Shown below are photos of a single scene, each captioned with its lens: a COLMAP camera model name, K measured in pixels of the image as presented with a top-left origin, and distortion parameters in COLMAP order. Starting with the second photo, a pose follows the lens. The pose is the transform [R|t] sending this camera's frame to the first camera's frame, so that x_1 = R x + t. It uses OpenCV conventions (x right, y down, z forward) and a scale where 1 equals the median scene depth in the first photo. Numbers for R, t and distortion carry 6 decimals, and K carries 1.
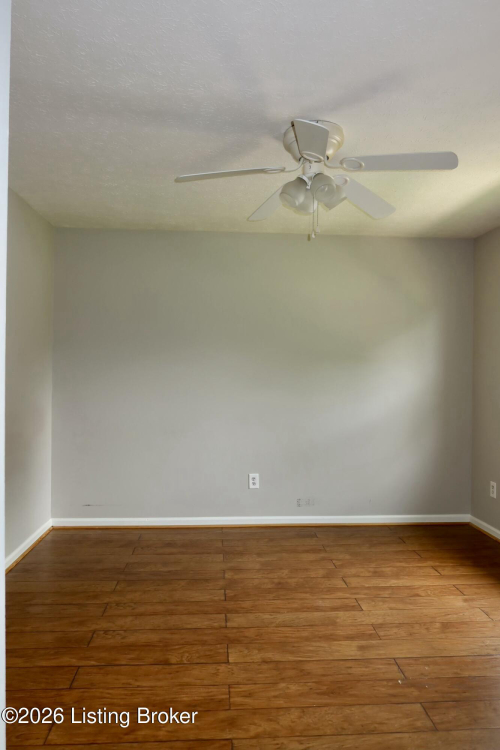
lens RADIAL K [[516.6, 0, 250.0], [0, 516.6, 375.0], [0, 0, 1]] dist [-0.003360, -0.001718]
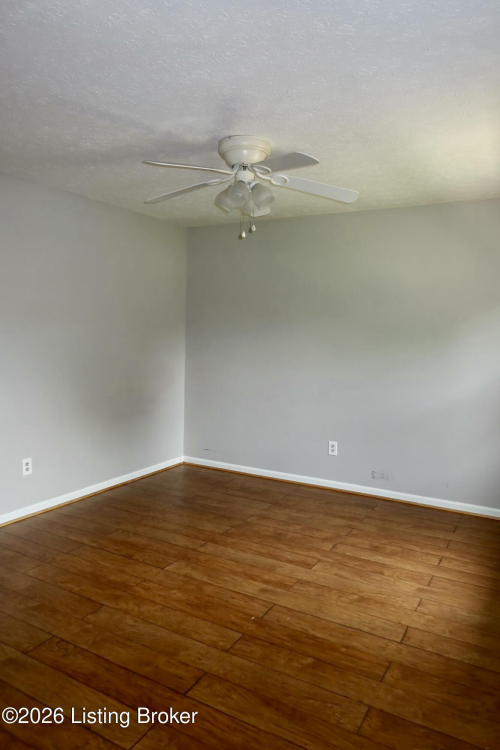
lens RADIAL K [[516.6, 0, 250.0], [0, 516.6, 375.0], [0, 0, 1]] dist [-0.003360, -0.001718]
pose [[0.831330, 0.053945, -0.553155, 0.668669], [-0.013901, 0.996985, 0.076337, -0.039534], [0.555605, -0.055772, 0.829574, 0.030281]]
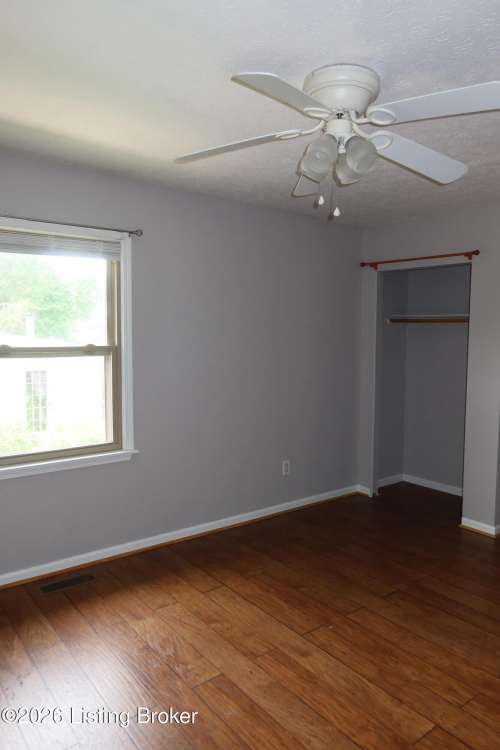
lens RADIAL K [[516.6, 0, 250.0], [0, 516.6, 375.0], [0, 0, 1]] dist [-0.003360, -0.001718]
pose [[-0.558088, -0.078525, 0.826058, -0.412083], [-0.011920, 0.996168, 0.086642, -0.073573], [-0.829696, 0.038507, -0.556886, 1.329393]]
